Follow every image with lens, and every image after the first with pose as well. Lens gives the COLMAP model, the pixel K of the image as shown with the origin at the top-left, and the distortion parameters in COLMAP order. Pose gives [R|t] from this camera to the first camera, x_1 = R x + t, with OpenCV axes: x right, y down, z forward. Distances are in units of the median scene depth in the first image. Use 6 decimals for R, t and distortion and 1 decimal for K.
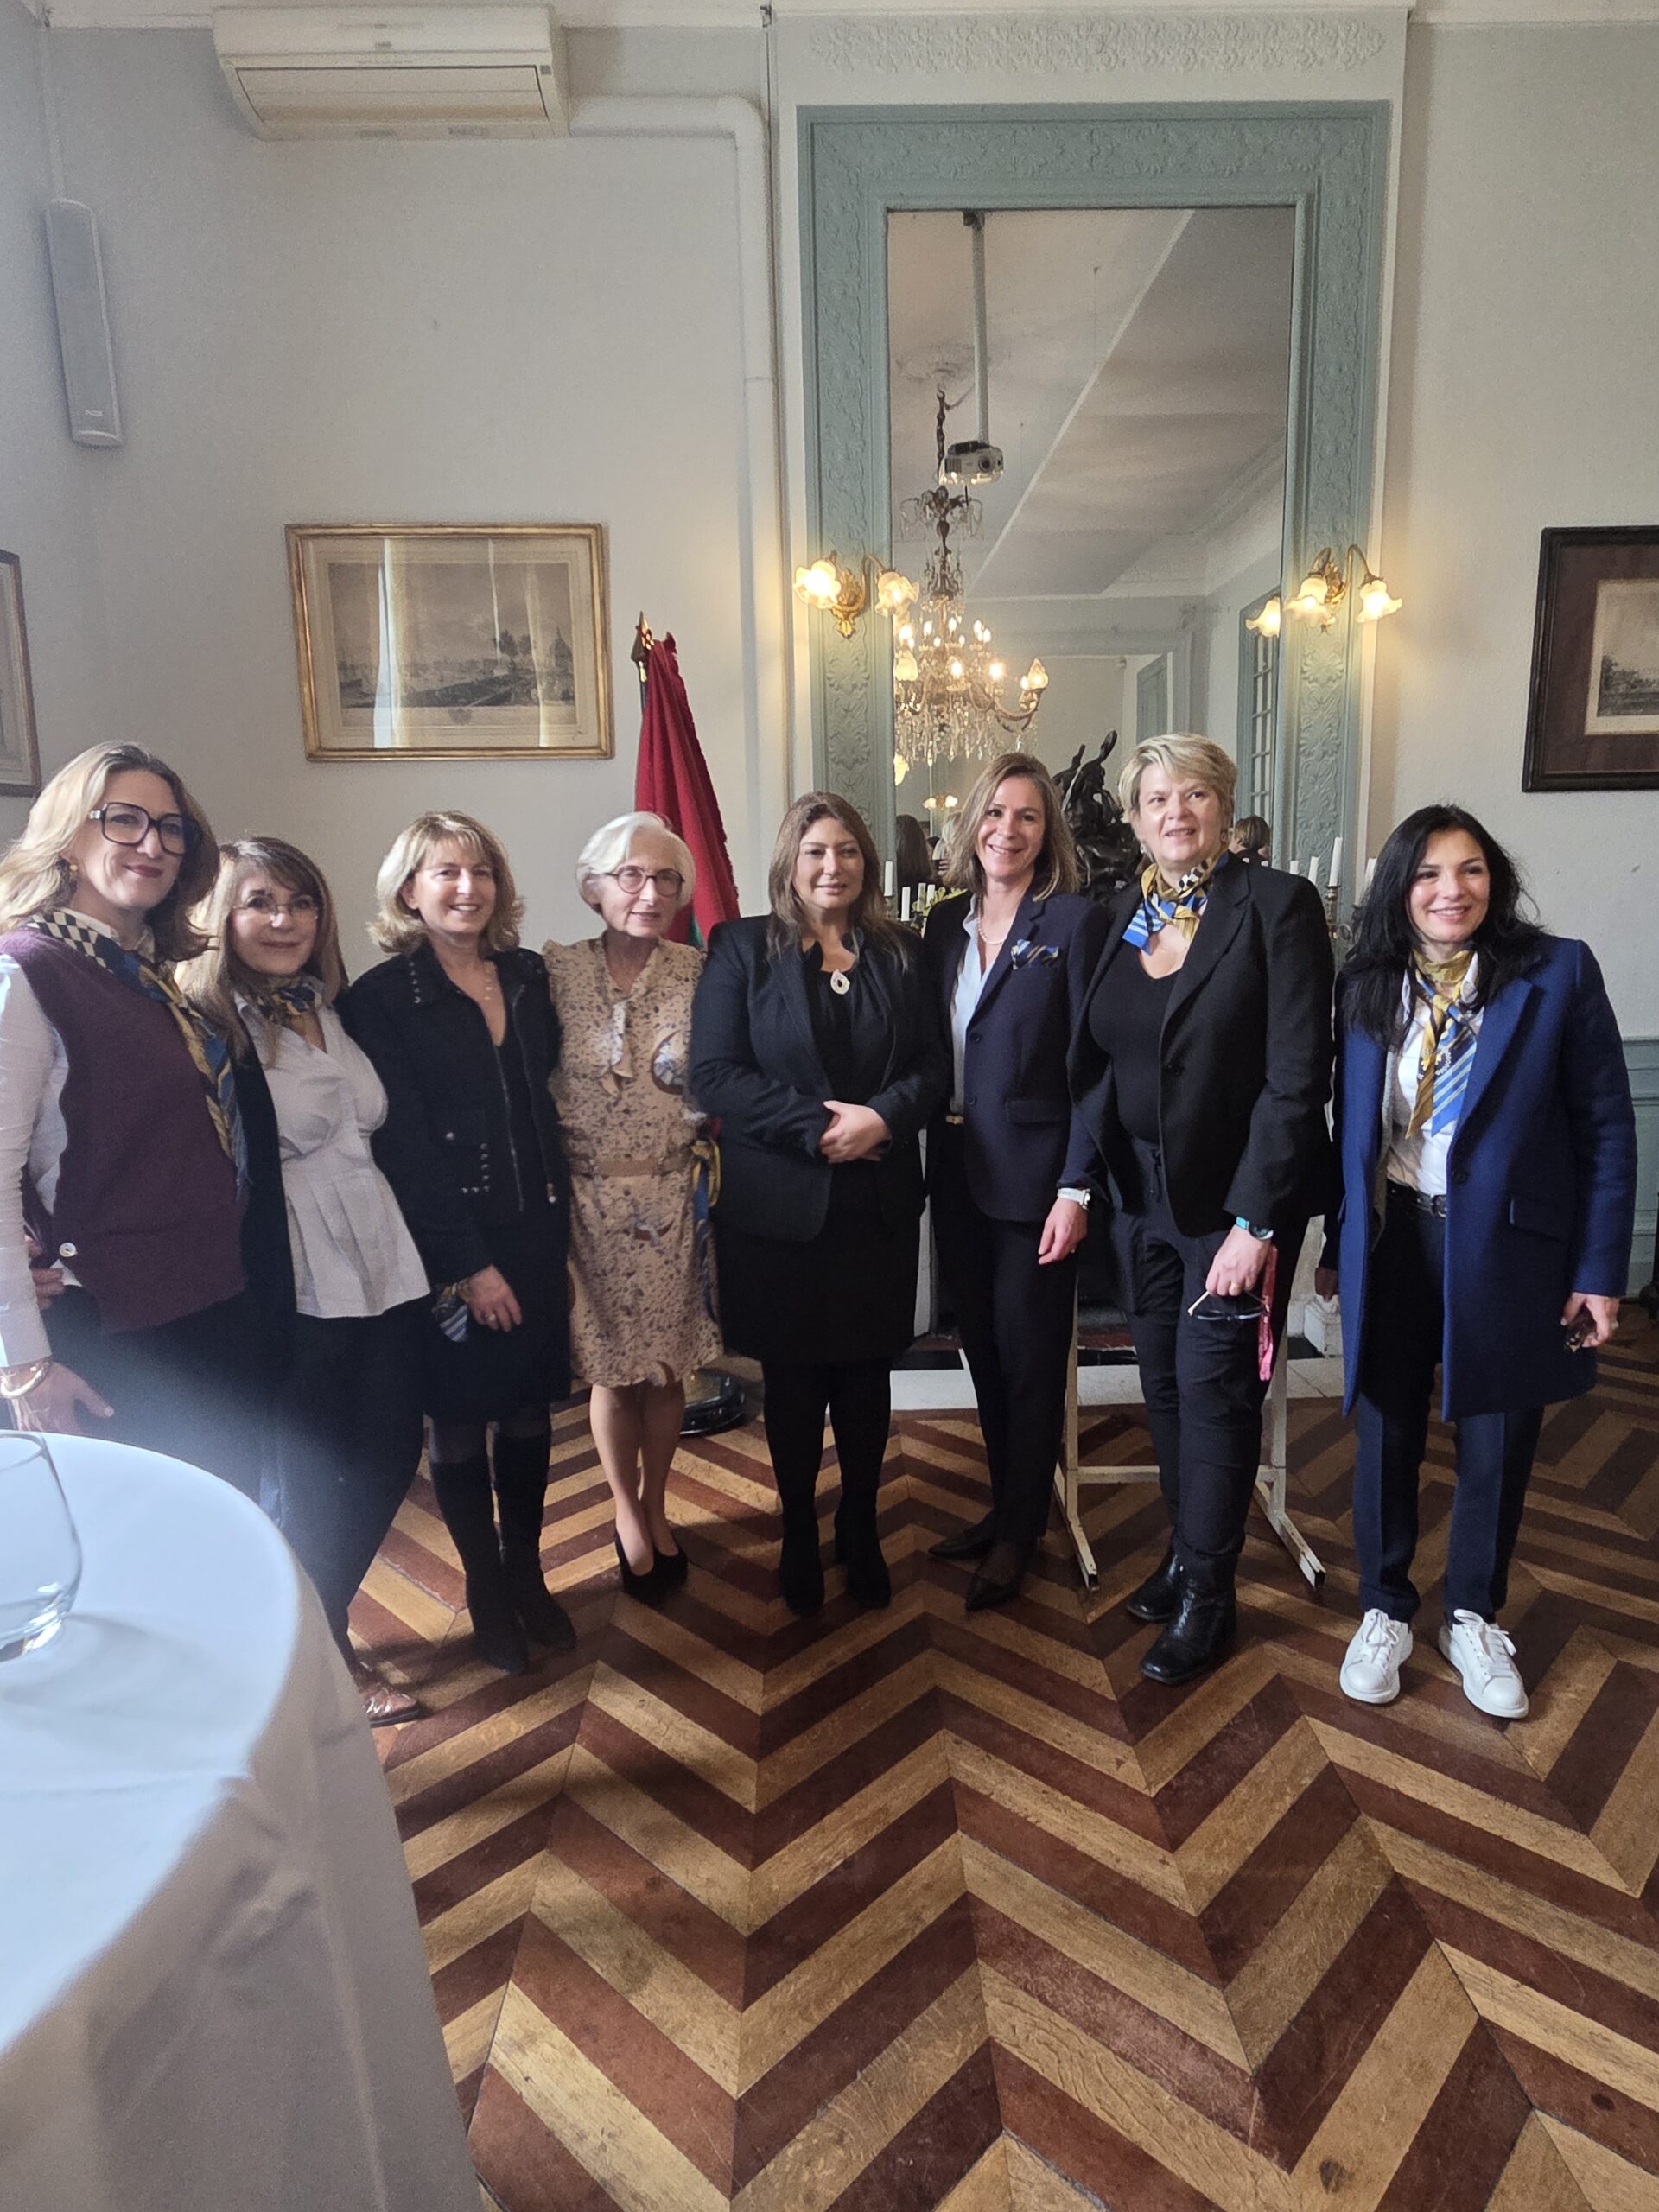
lens RADIAL K [[1329.4, 0, 838.1], [0, 1329.4, 1092.9], [0, 0, 1]] dist [0.000948, 0.001105]
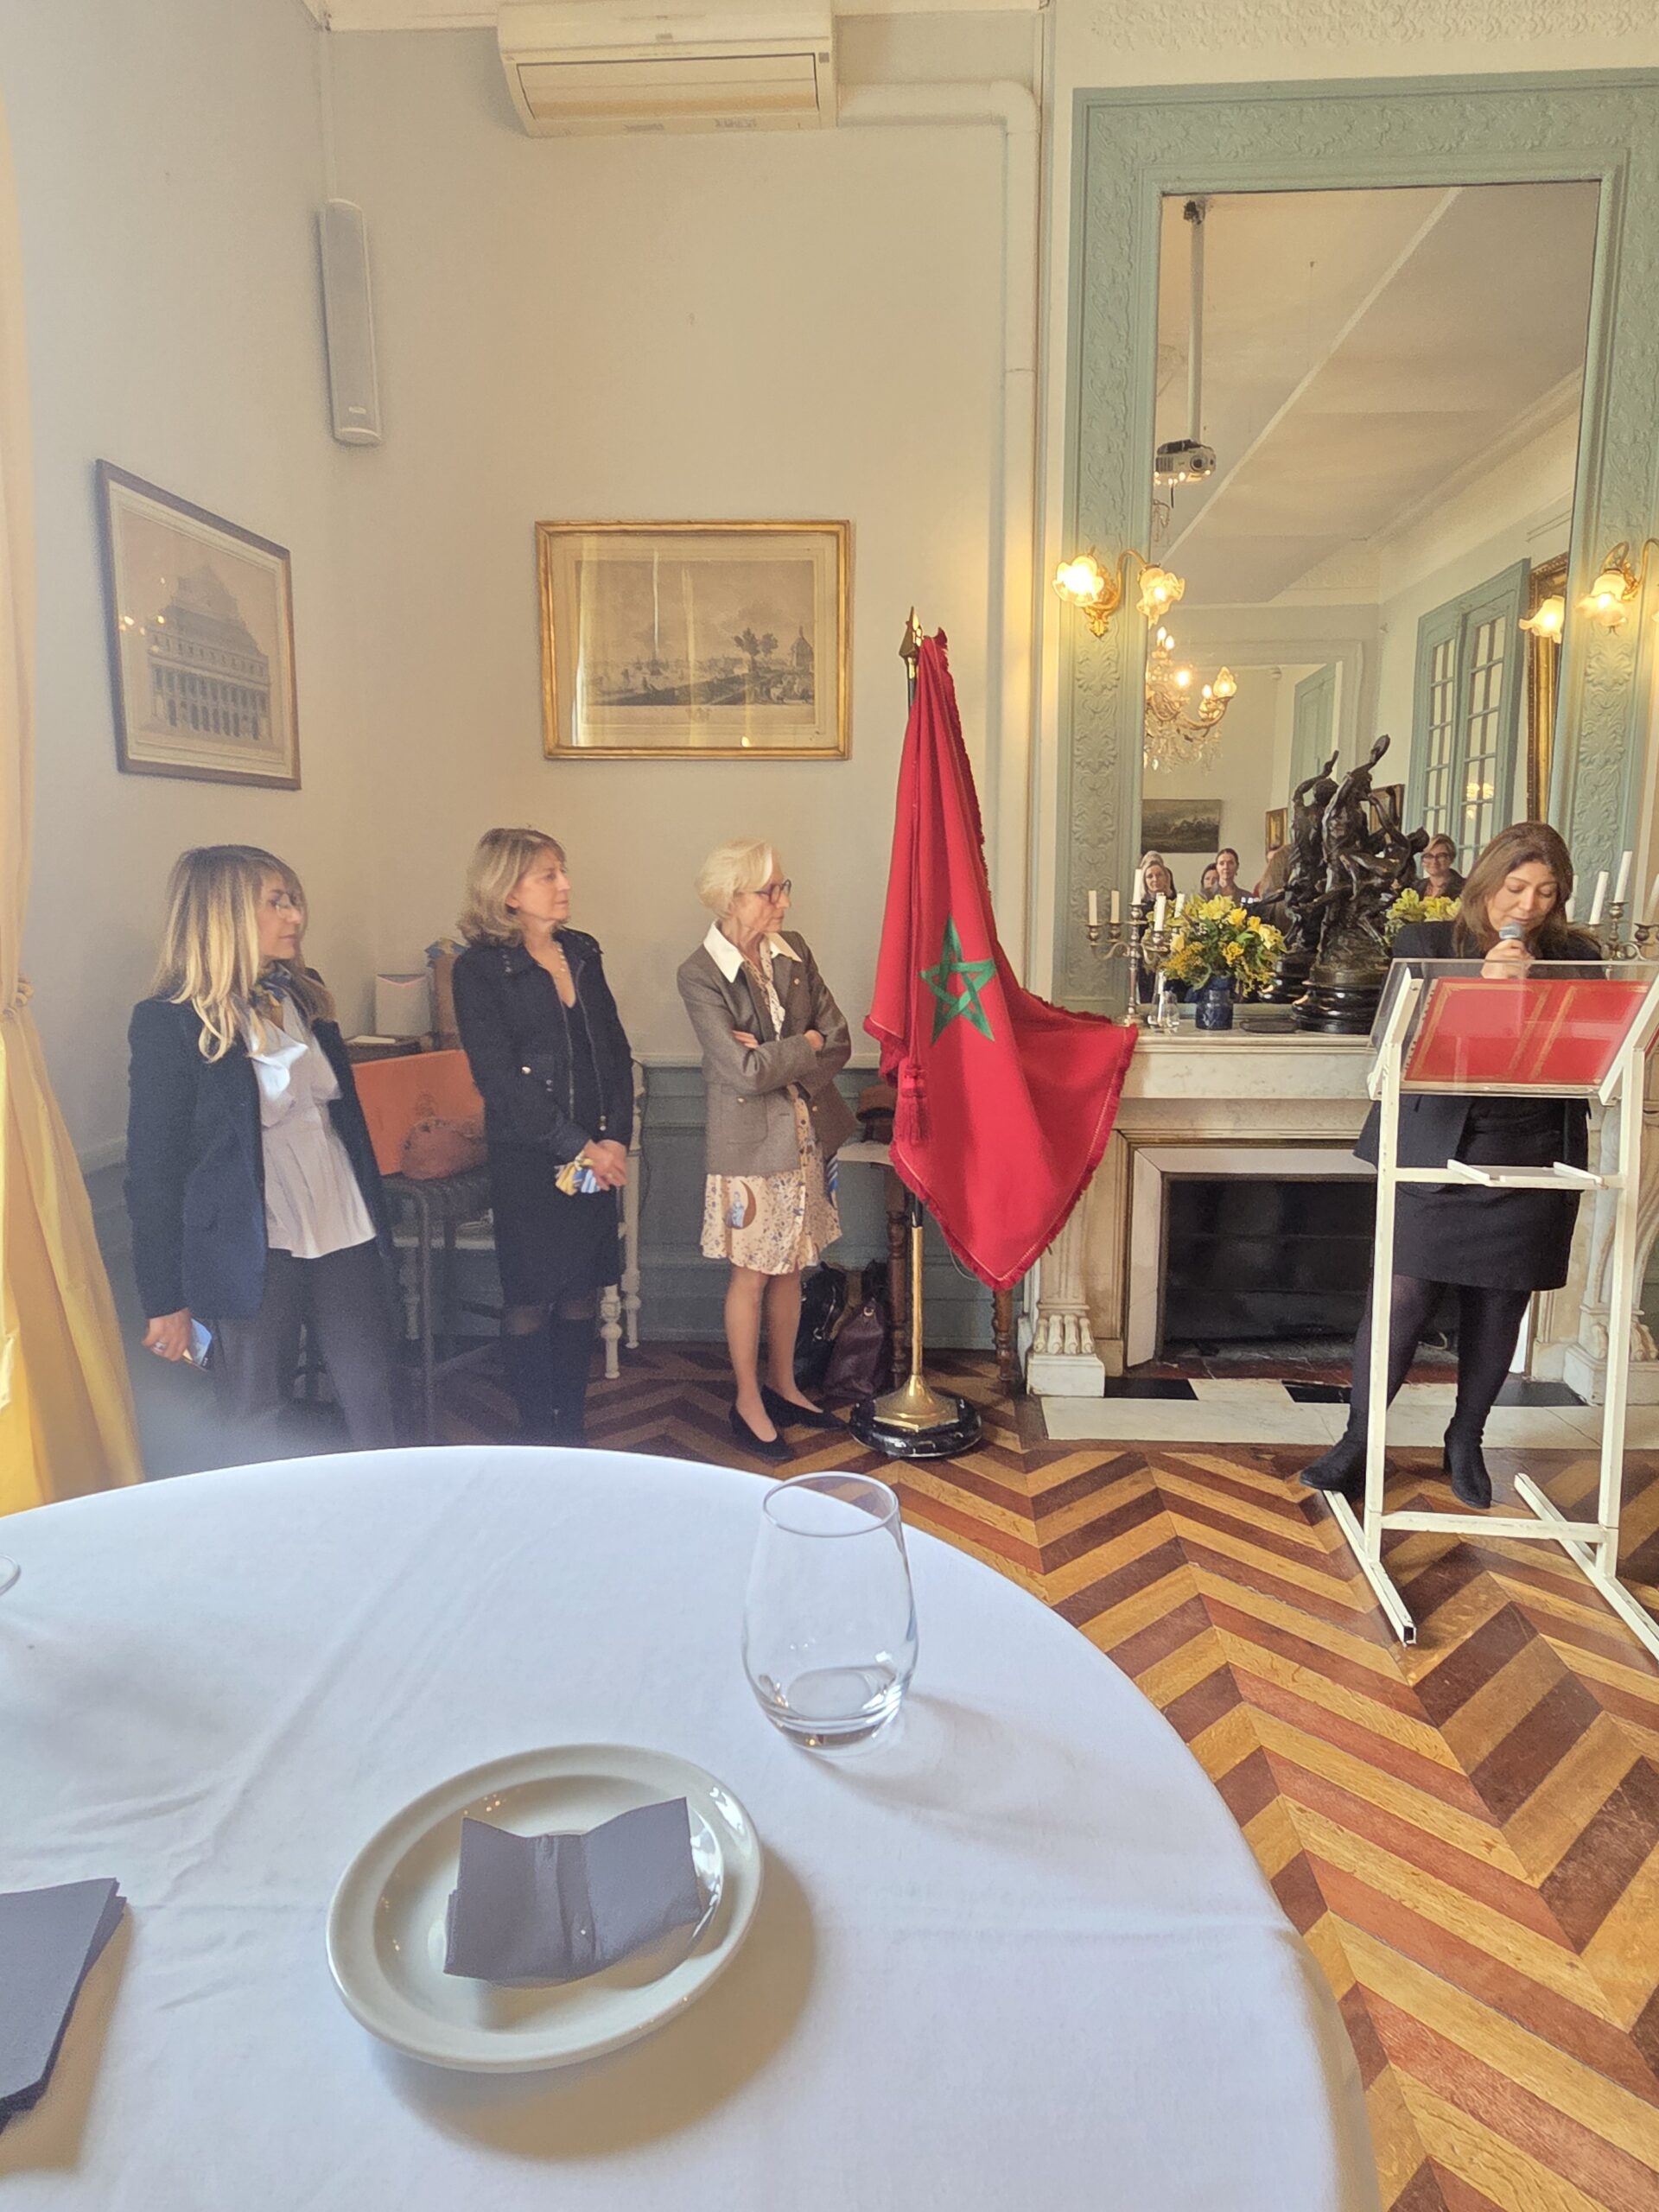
lens RADIAL K [[1329.4, 0, 832.5], [0, 1329.4, 1094.1], [0, 0, 1]] dist [0.000948, 0.001105]
pose [[0.996845, 0.028674, -0.074010, -0.112965], [-0.029287, 0.999545, -0.007208, 0.002640], [0.073769, 0.009352, 0.997231, 0.027222]]
